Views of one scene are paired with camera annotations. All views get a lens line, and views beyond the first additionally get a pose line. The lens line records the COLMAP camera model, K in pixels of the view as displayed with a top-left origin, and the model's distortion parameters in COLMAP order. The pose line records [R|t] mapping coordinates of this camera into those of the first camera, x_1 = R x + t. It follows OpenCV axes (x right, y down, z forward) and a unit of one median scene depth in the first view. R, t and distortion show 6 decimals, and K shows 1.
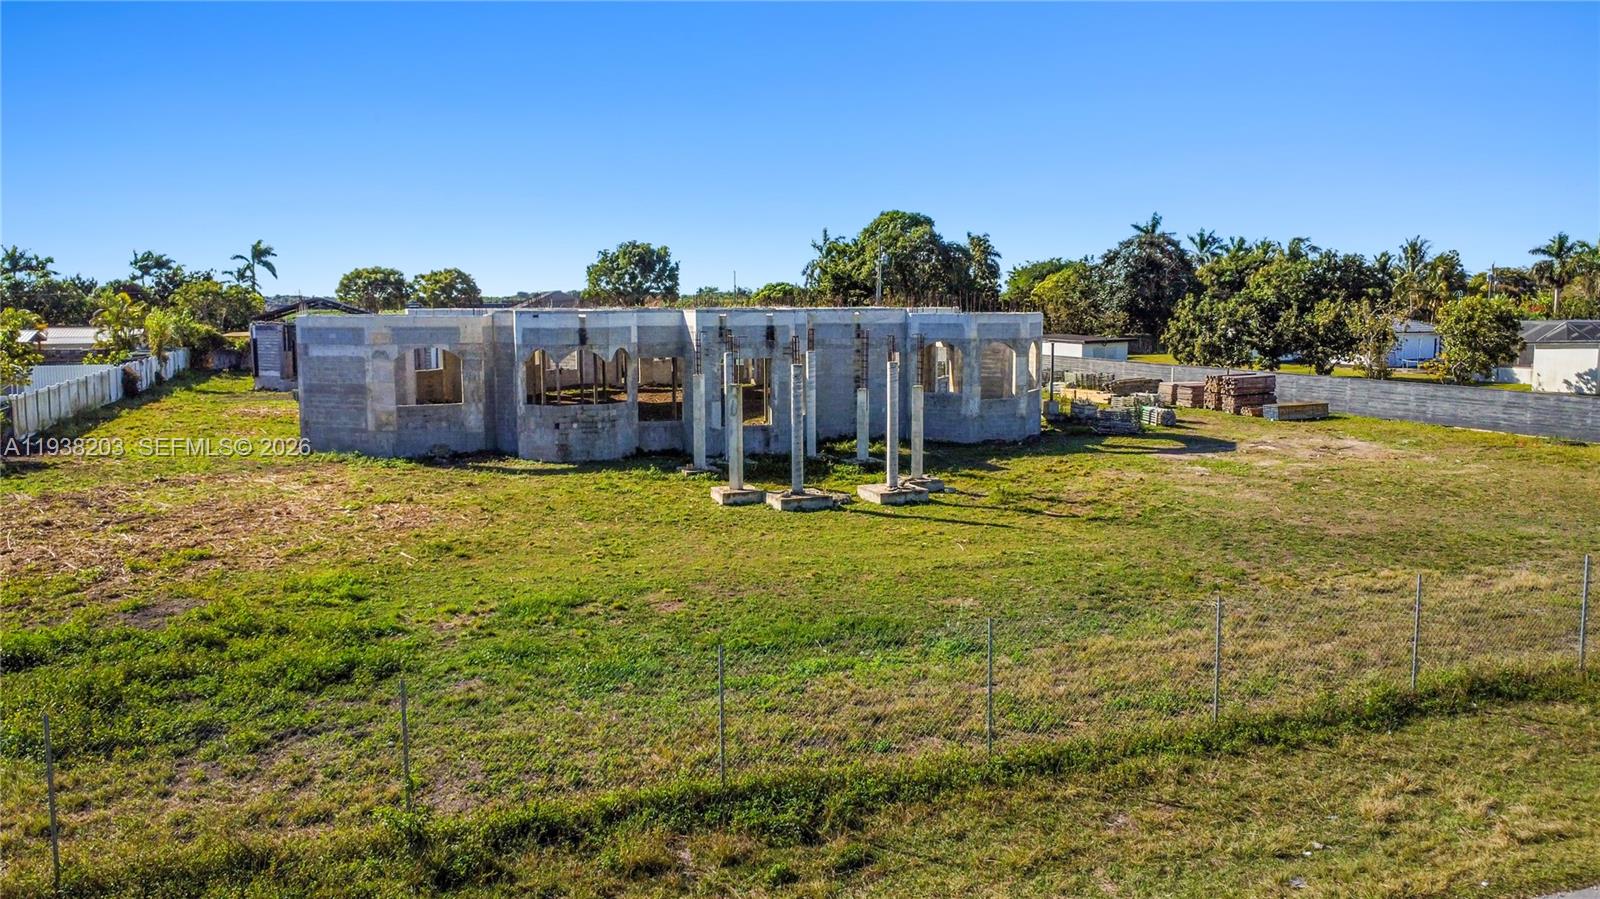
lens RADIAL K [[1165.8, 0, 800.0], [0, 1165.8, 449.5], [0, 0, 1]] dist [-0.028523, -0.015672]
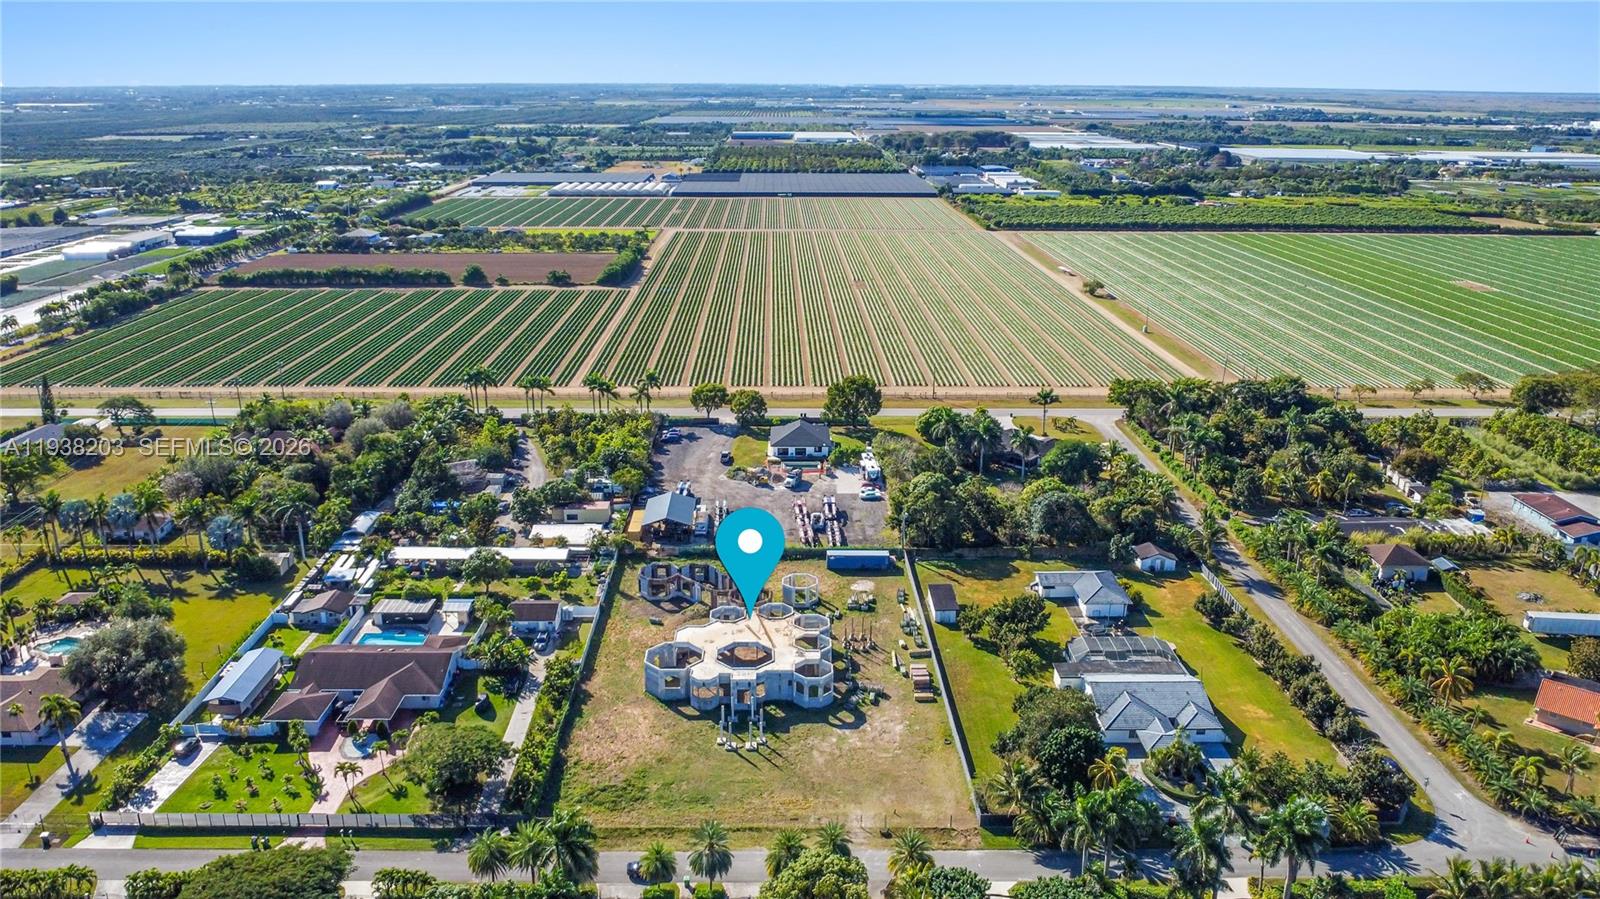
lens RADIAL K [[1165.8, 0, 800.0], [0, 1165.8, 449.5], [0, 0, 1]] dist [-0.028523, -0.015672]
pose [[0.950404, 0.106574, -0.292187, 1.149324], [-0.045663, 0.977092, 0.207862, -1.611560], [0.307647, -0.184211, 0.933499, -2.390952]]
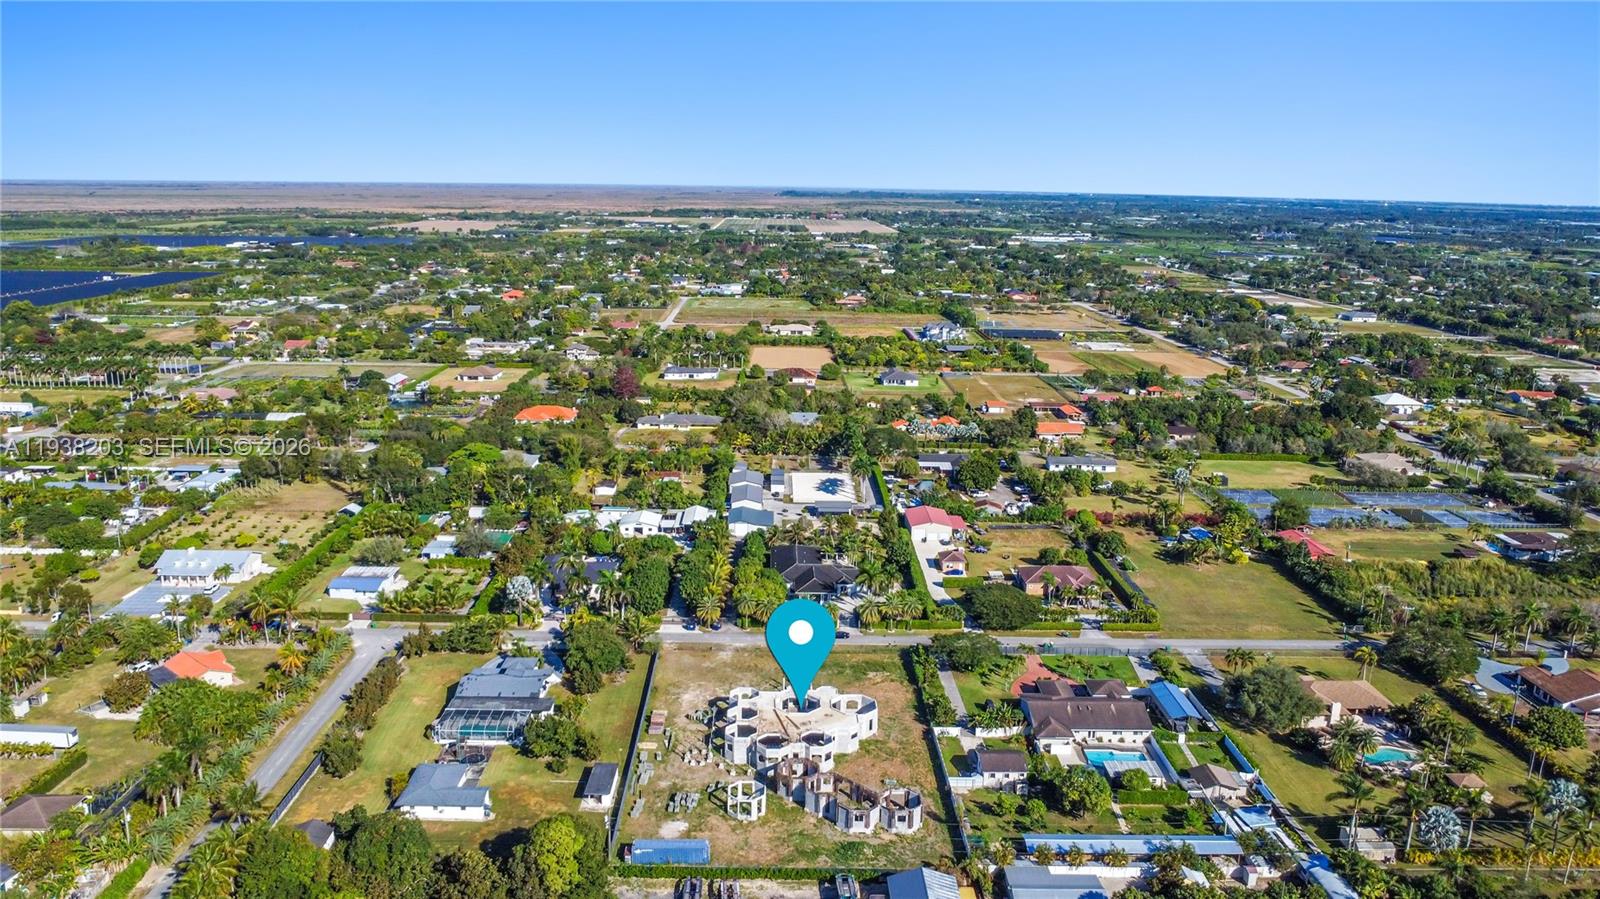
lens RADIAL K [[1165.8, 0, 800.0], [0, 1165.8, 449.5], [0, 0, 1]] dist [-0.028523, -0.015672]
pose [[-0.949915, -0.080049, 0.302081, -1.501136], [0.022059, 0.947050, 0.320329, -2.707927], [-0.311728, 0.310949, -0.897851, 5.143908]]
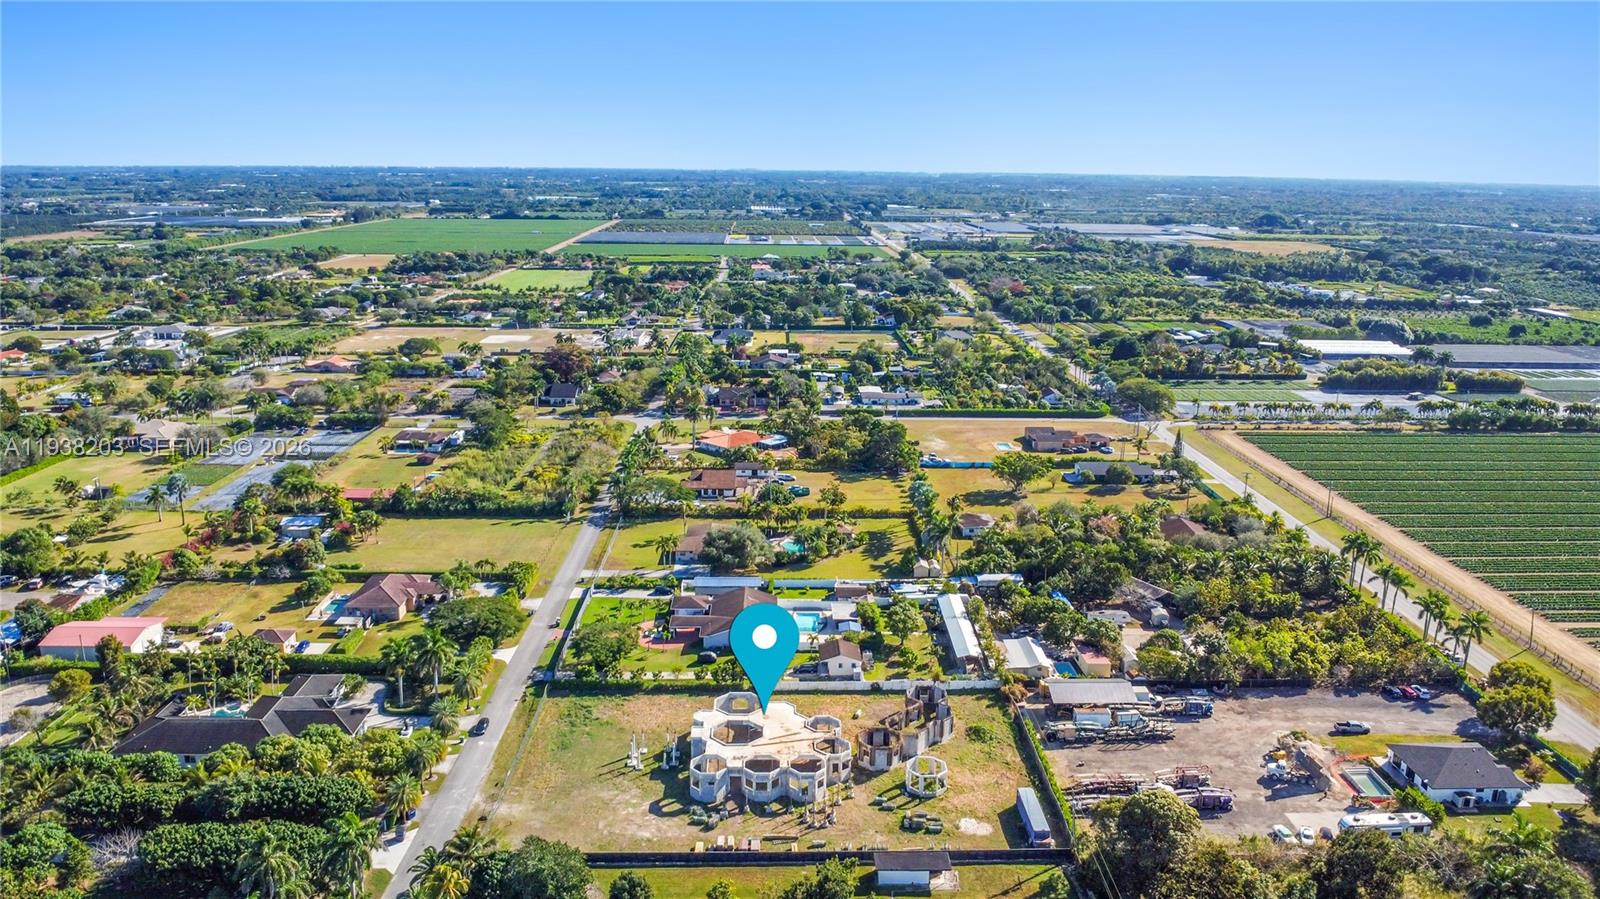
lens RADIAL K [[1165.8, 0, 800.0], [0, 1165.8, 449.5], [0, 0, 1]] dist [-0.028523, -0.015672]
pose [[-0.309872, 0.234139, -0.921498, 3.529824], [-0.108732, 0.954118, 0.278991, -2.329238], [0.944540, 0.186648, -0.270196, 2.245241]]
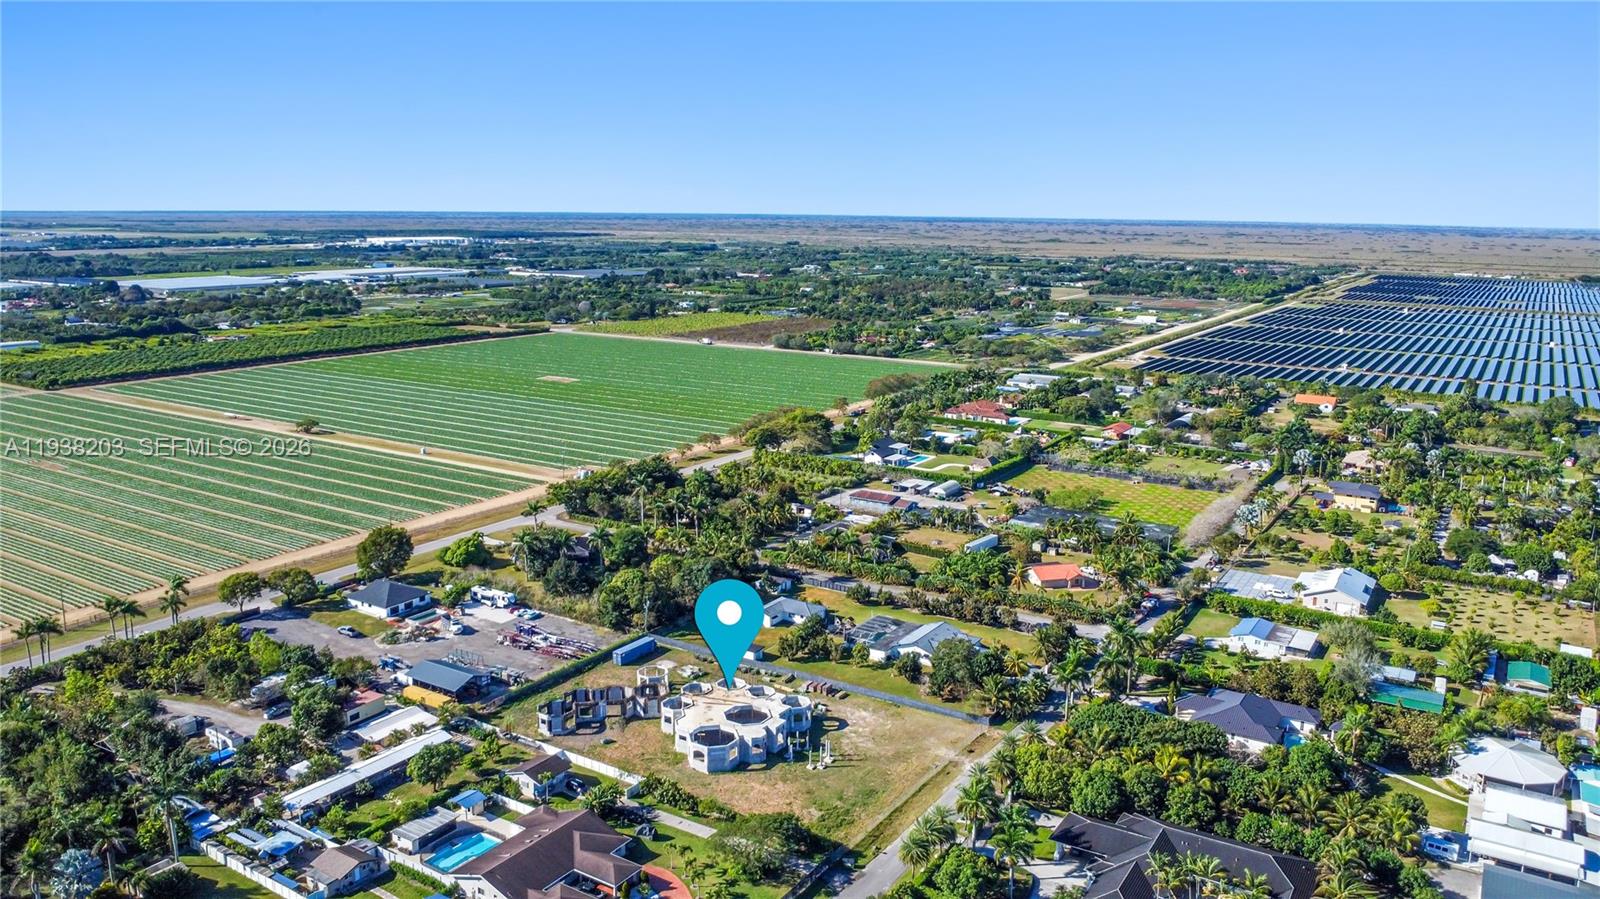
lens RADIAL K [[1165.8, 0, 800.0], [0, 1165.8, 449.5], [0, 0, 1]] dist [-0.028523, -0.015672]
pose [[0.782423, -0.110034, 0.612950, -2.782821], [0.050522, 0.992238, 0.113632, -1.763062], [-0.620695, -0.057941, 0.781908, -2.811068]]
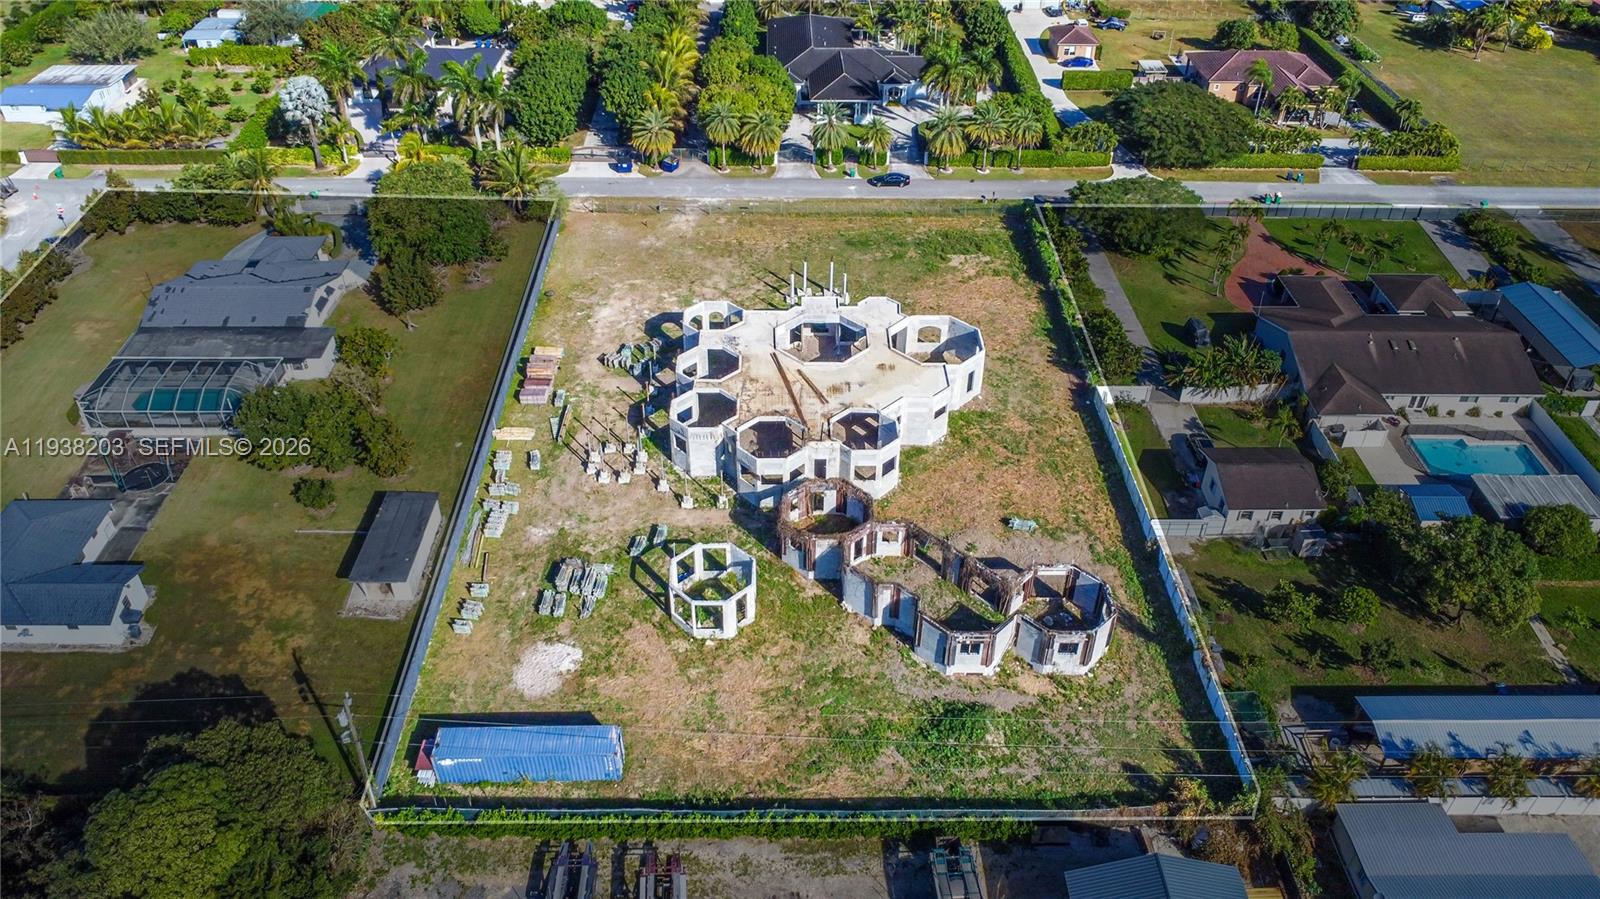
lens RADIAL K [[1165.8, 0, 800.0], [0, 1165.8, 449.5], [0, 0, 1]] dist [-0.028523, -0.015672]
pose [[-0.949291, -0.191413, 0.249415, -0.696987], [0.030635, 0.733216, 0.679305, -1.589864], [-0.312903, 0.652499, -0.690171, 2.896926]]
